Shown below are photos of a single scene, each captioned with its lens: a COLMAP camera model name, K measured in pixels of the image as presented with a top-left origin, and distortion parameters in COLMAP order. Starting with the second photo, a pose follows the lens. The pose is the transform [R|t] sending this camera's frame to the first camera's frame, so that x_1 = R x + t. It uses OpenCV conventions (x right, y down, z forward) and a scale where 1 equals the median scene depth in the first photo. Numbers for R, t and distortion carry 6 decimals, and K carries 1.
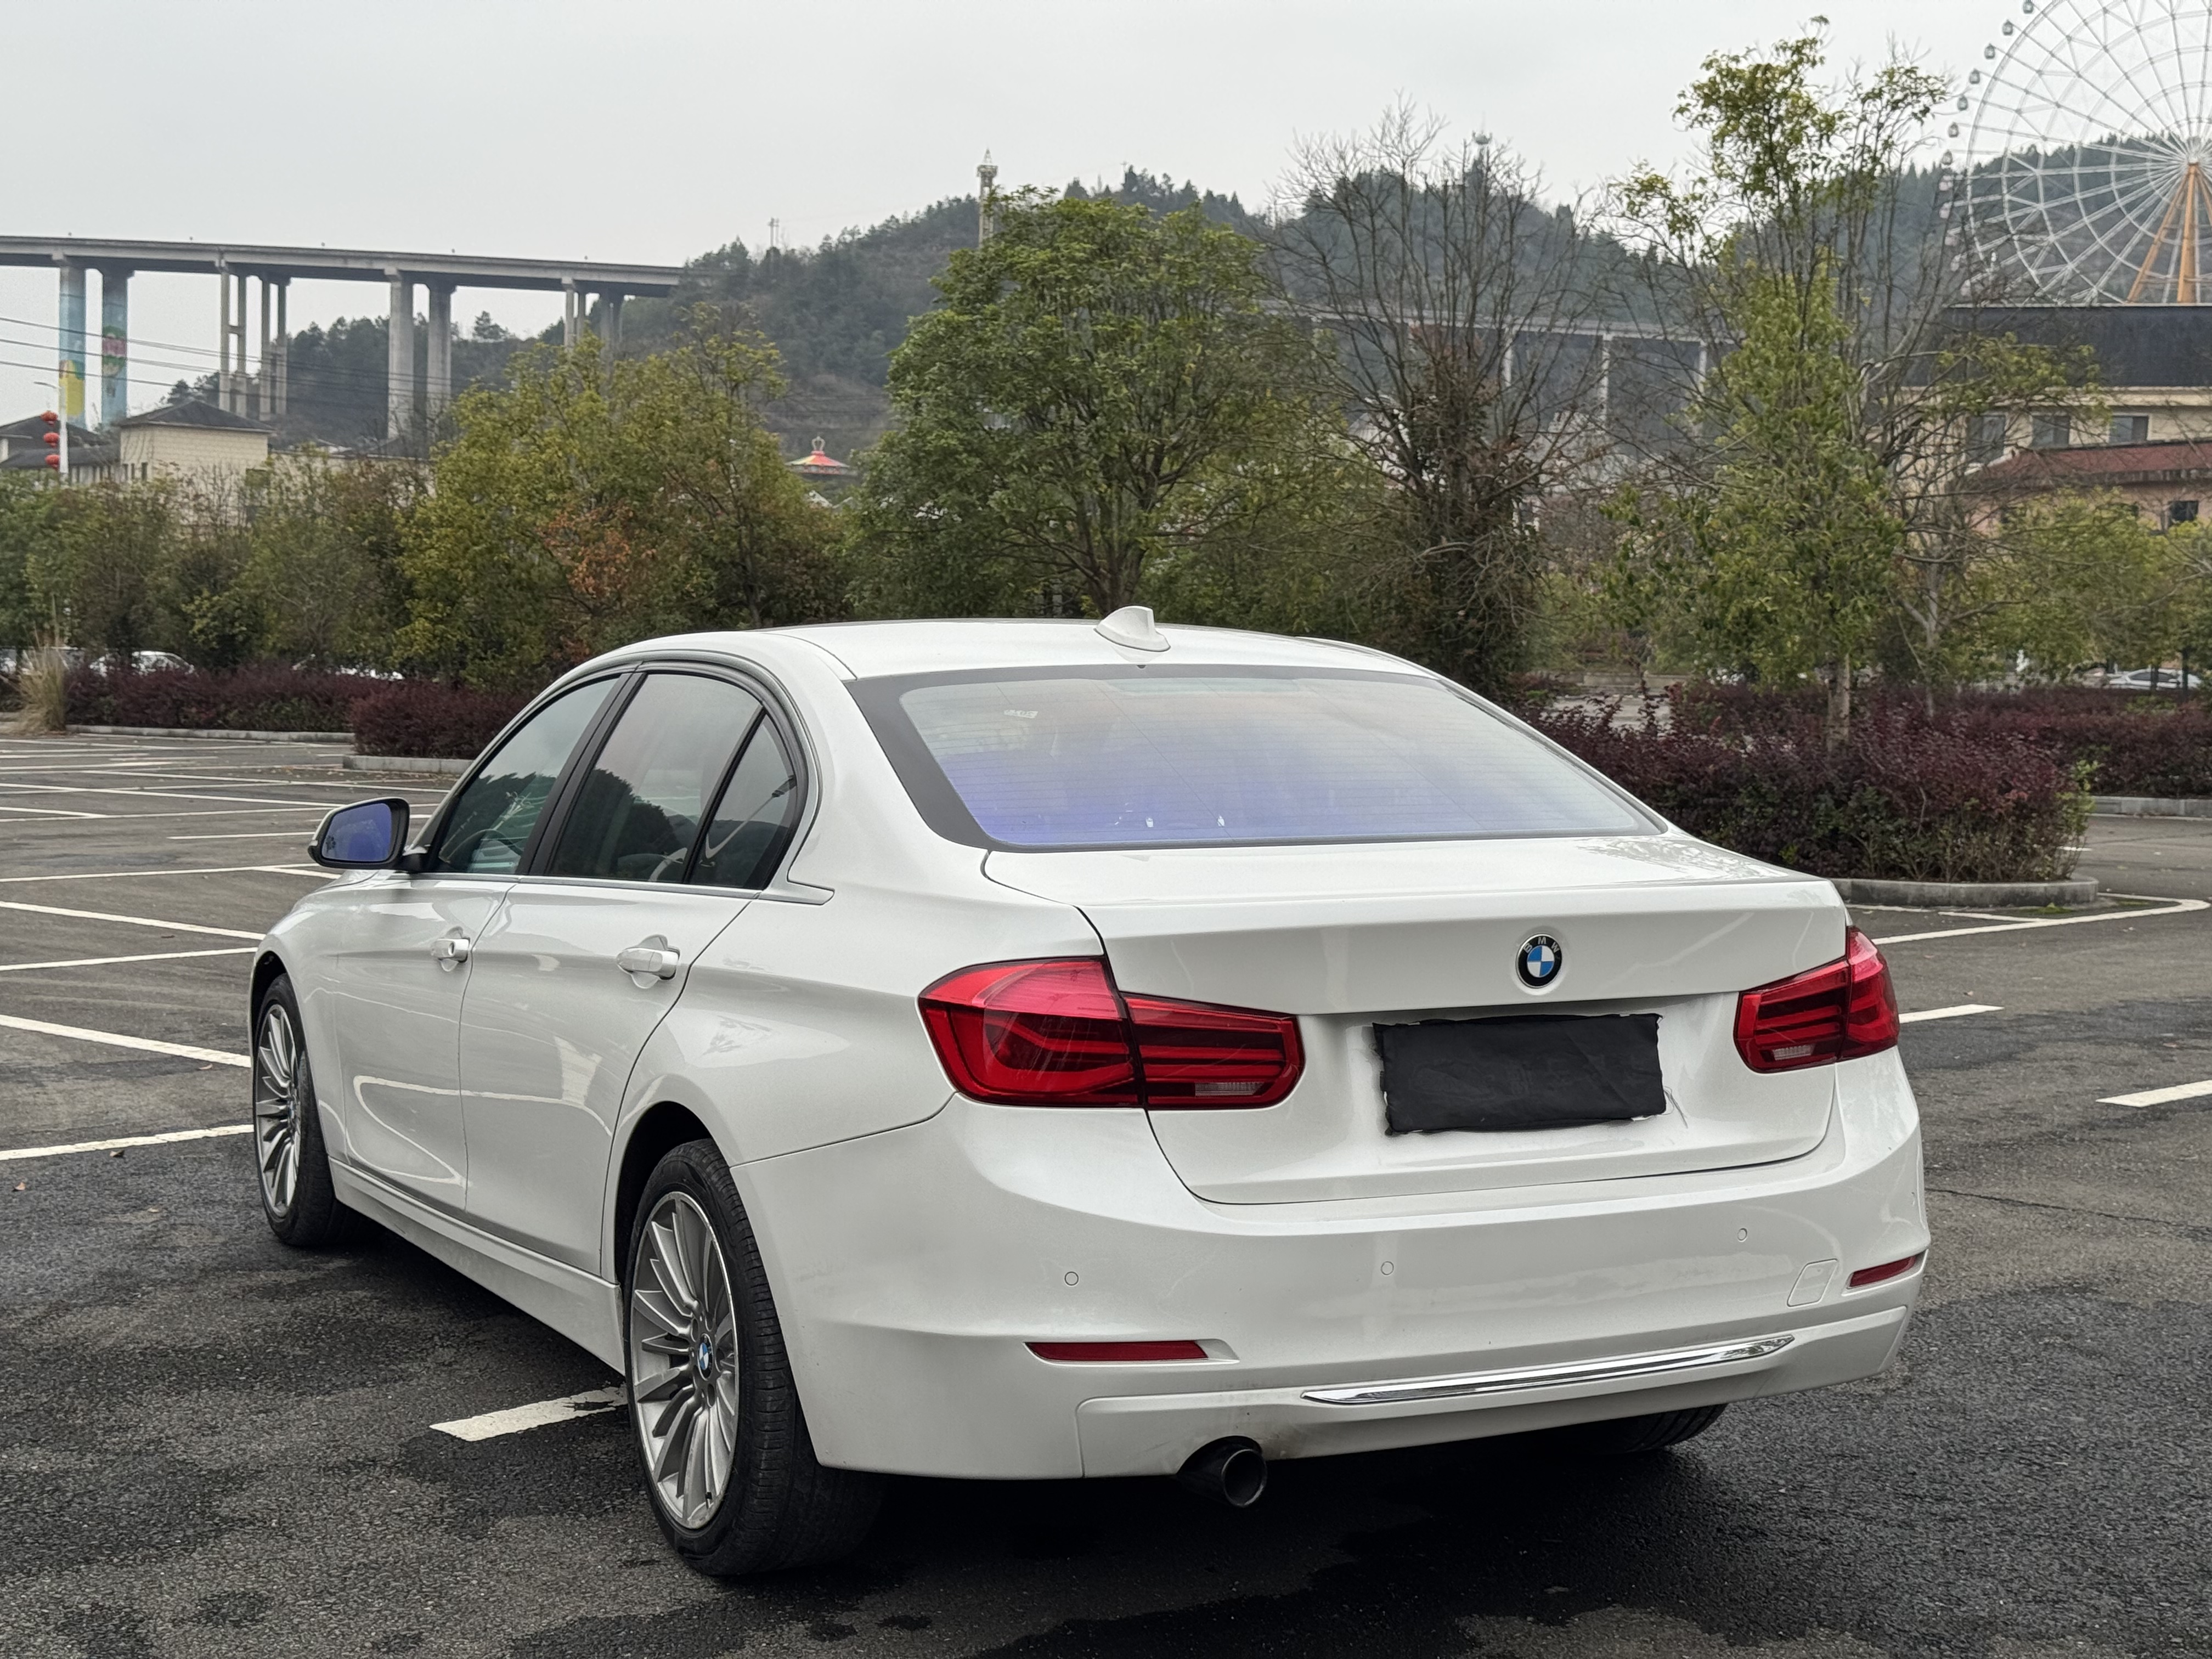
lens RADIAL K [[3098.9, 0, 1115.4], [0, 3098.9, 826.5], [0, 0, 1]] dist [0.226157, -0.495335]
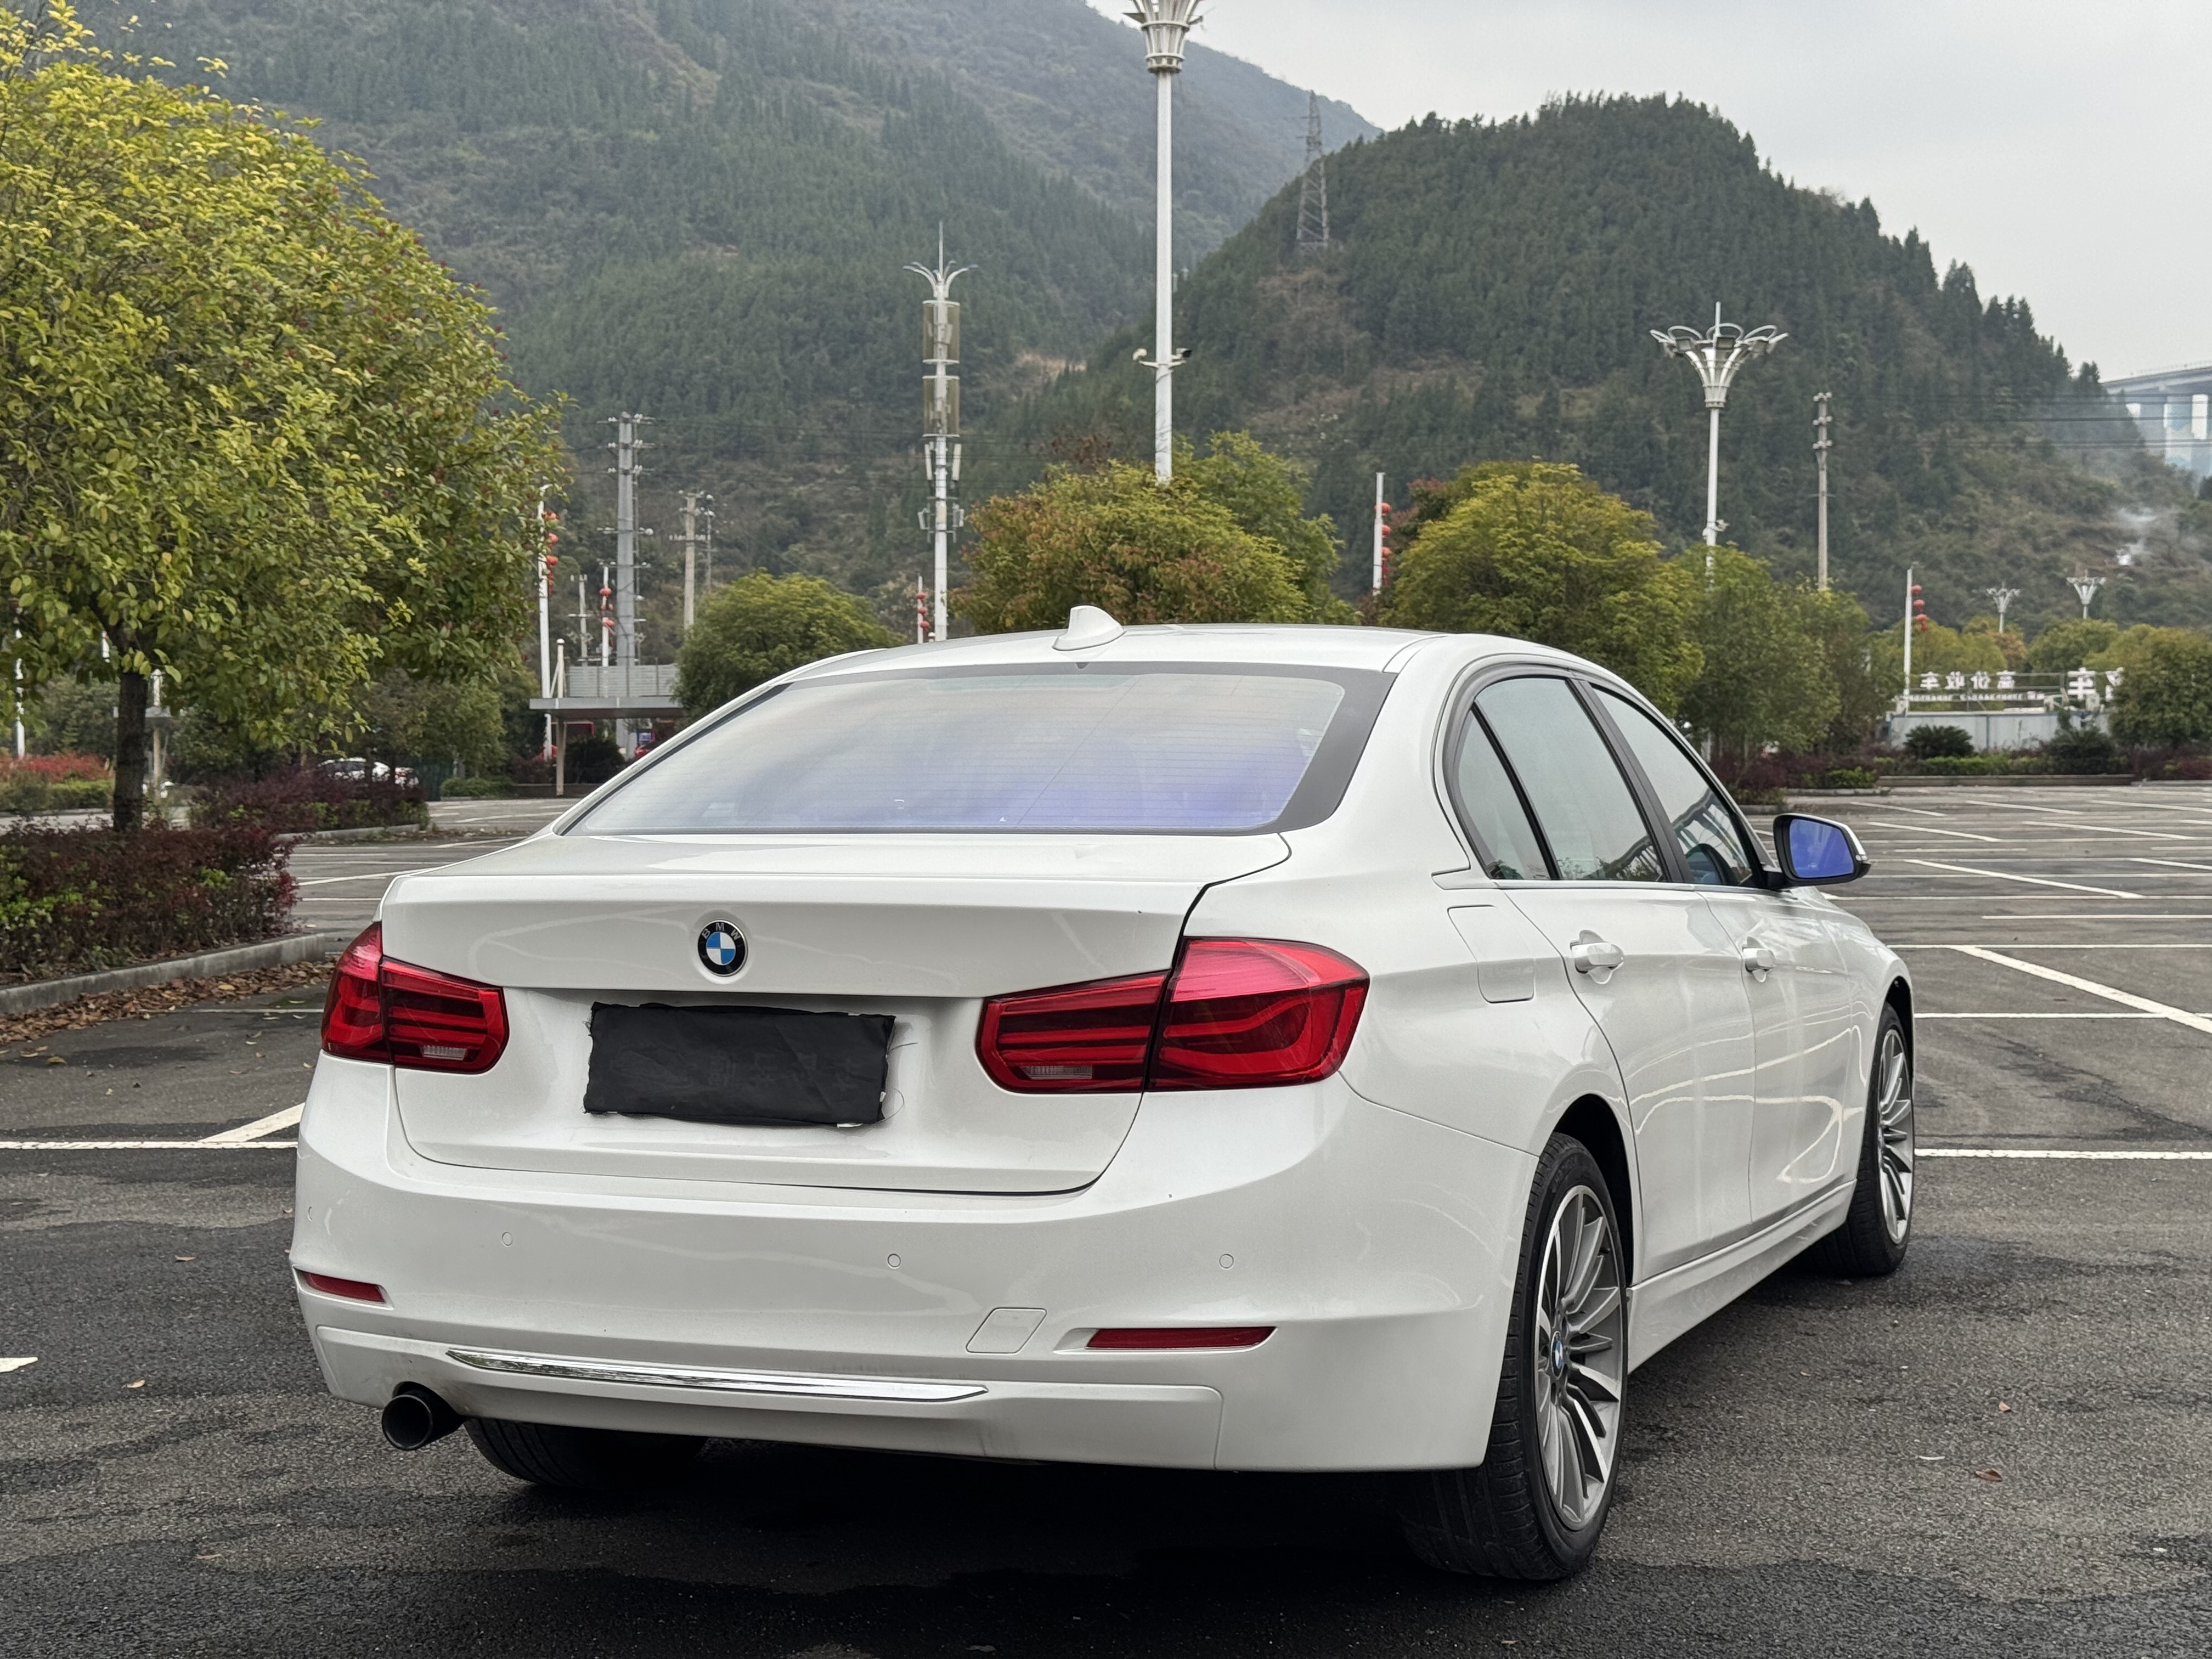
lens RADIAL K [[3098.9, 0, 1115.4], [0, 3098.9, 826.5], [0, 0, 1]] dist [0.226157, -0.495335]
pose [[0.643132, 0.009392, -0.765697, 0.873543], [-0.032207, 0.999372, -0.014794, 0.014595], [0.765077, 0.034176, 0.643031, 0.433116]]
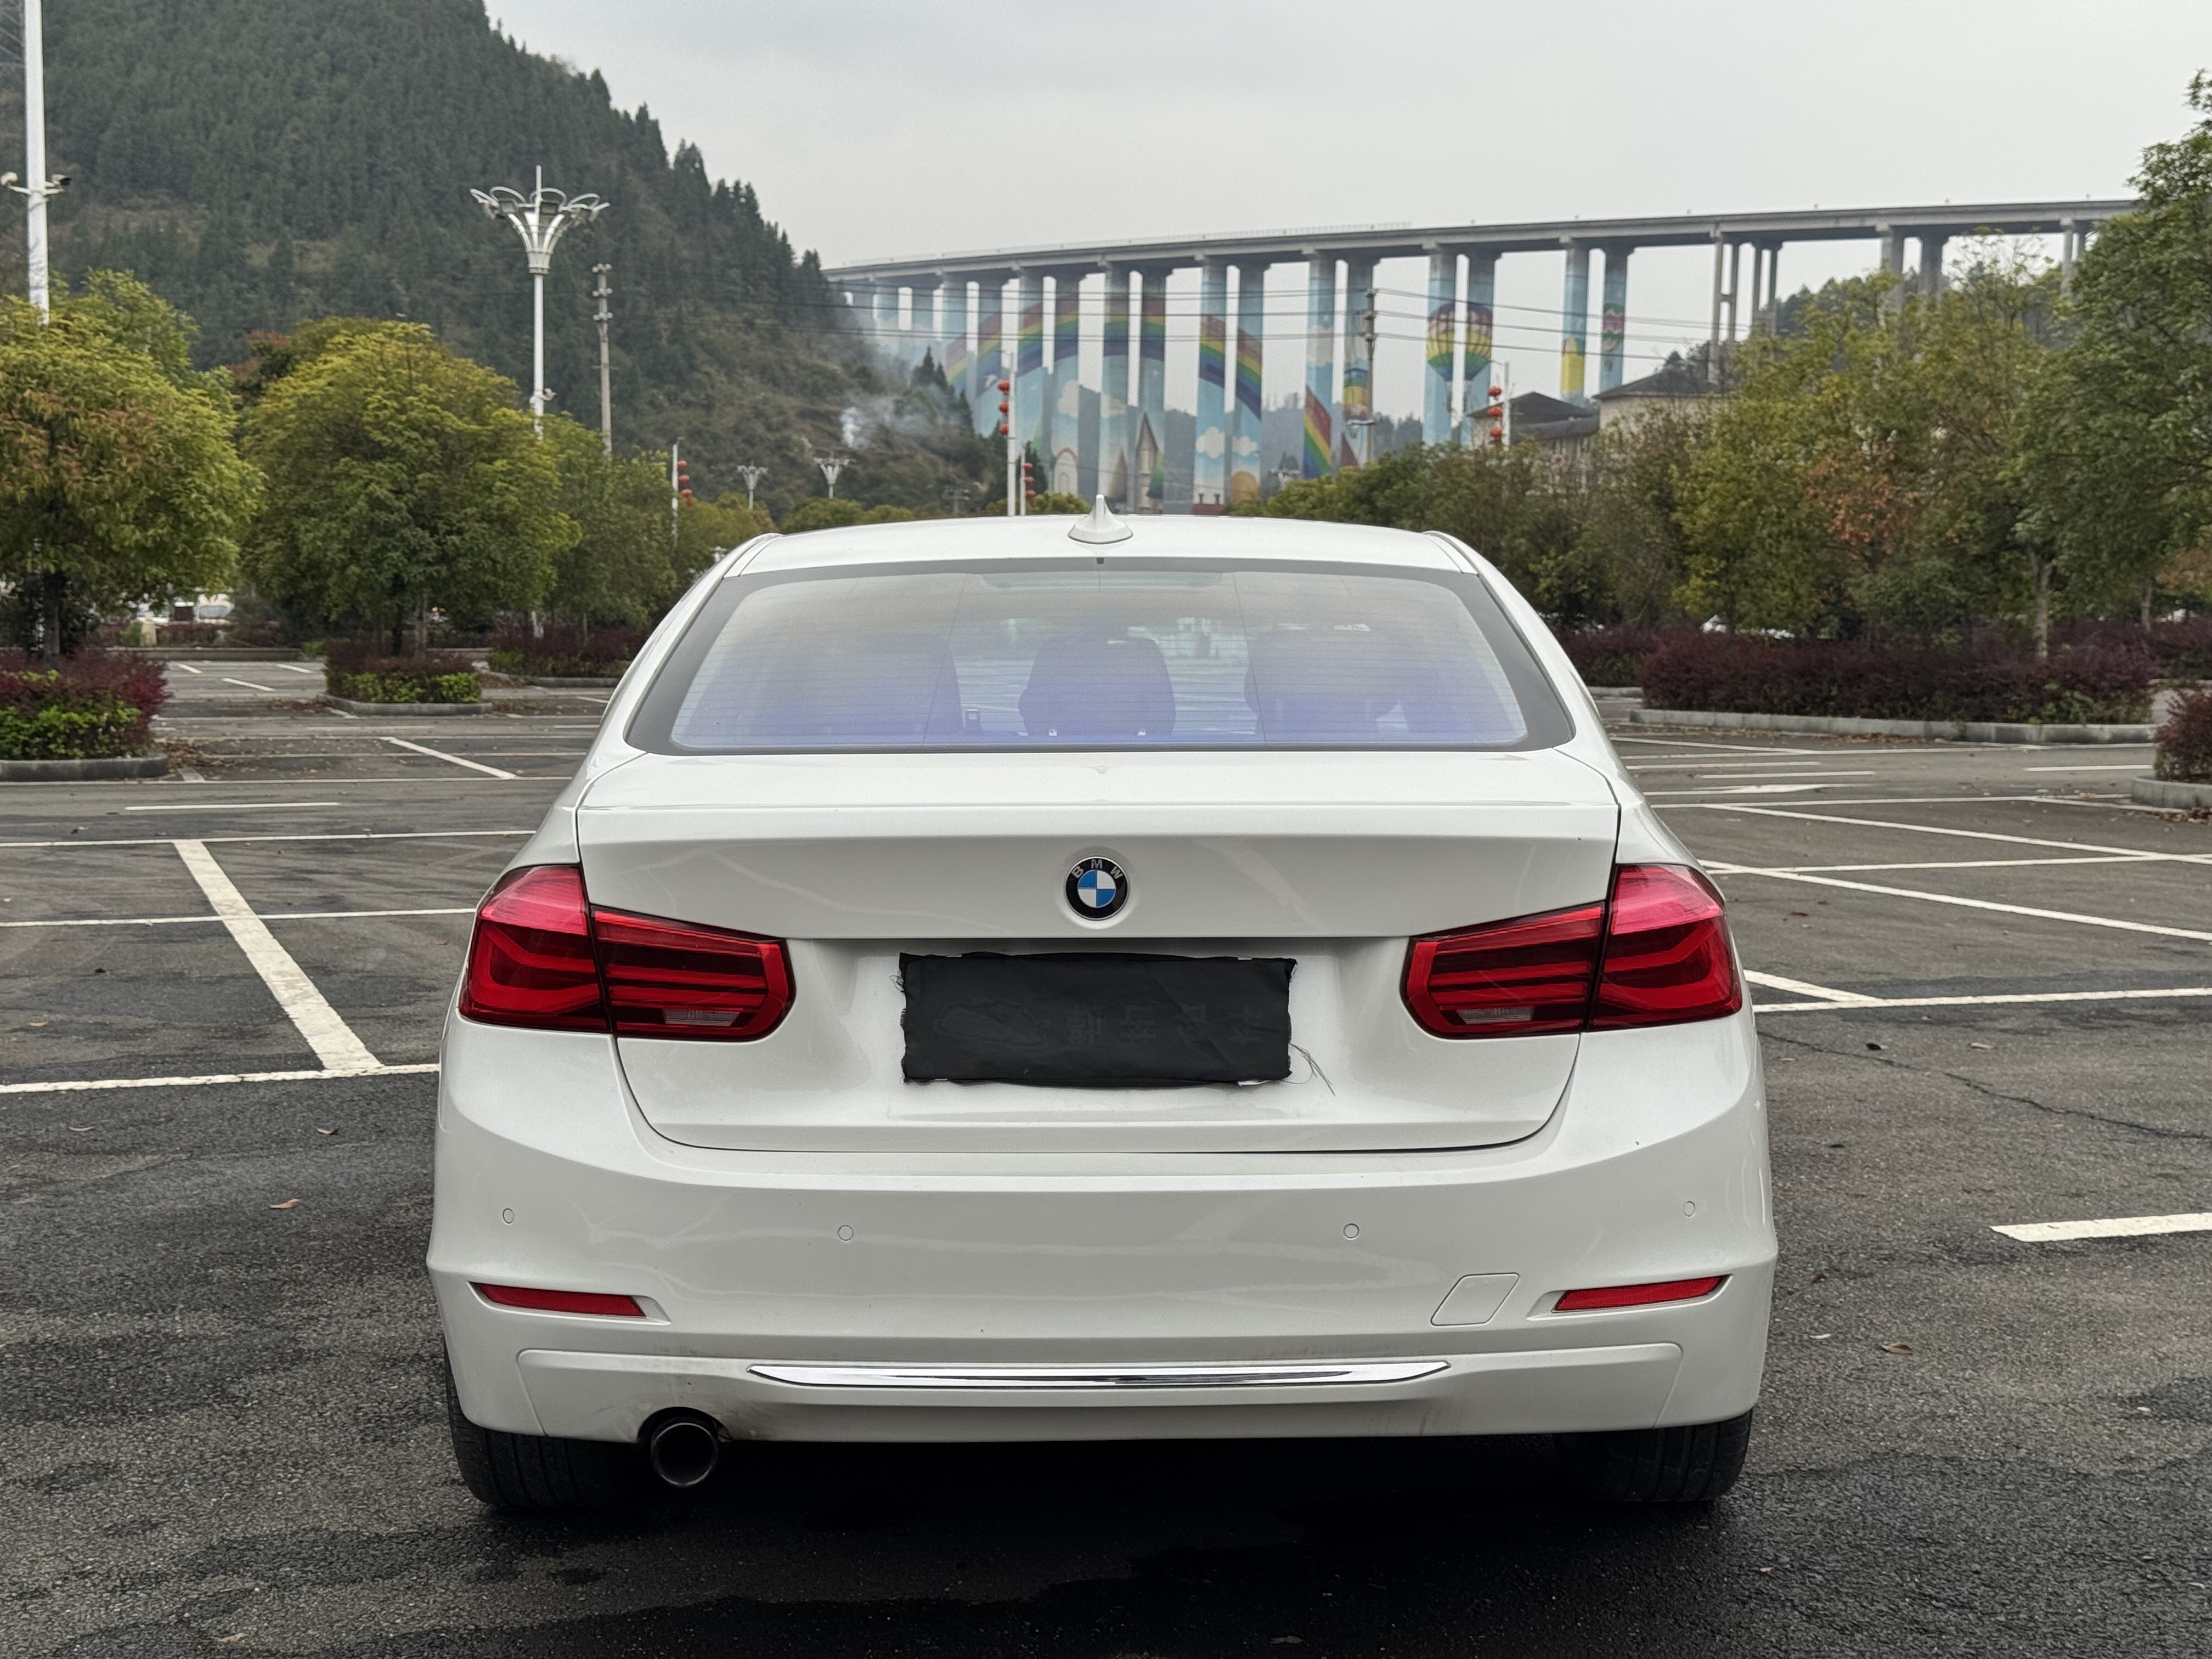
lens RADIAL K [[3098.9, 0, 1115.4], [0, 3098.9, 826.5], [0, 0, 1]] dist [0.226157, -0.495335]
pose [[0.890807, 0.024140, -0.453741, 0.479655], [-0.018622, 0.999688, 0.016624, 0.011276], [0.454001, -0.006359, 0.890979, 0.230471]]
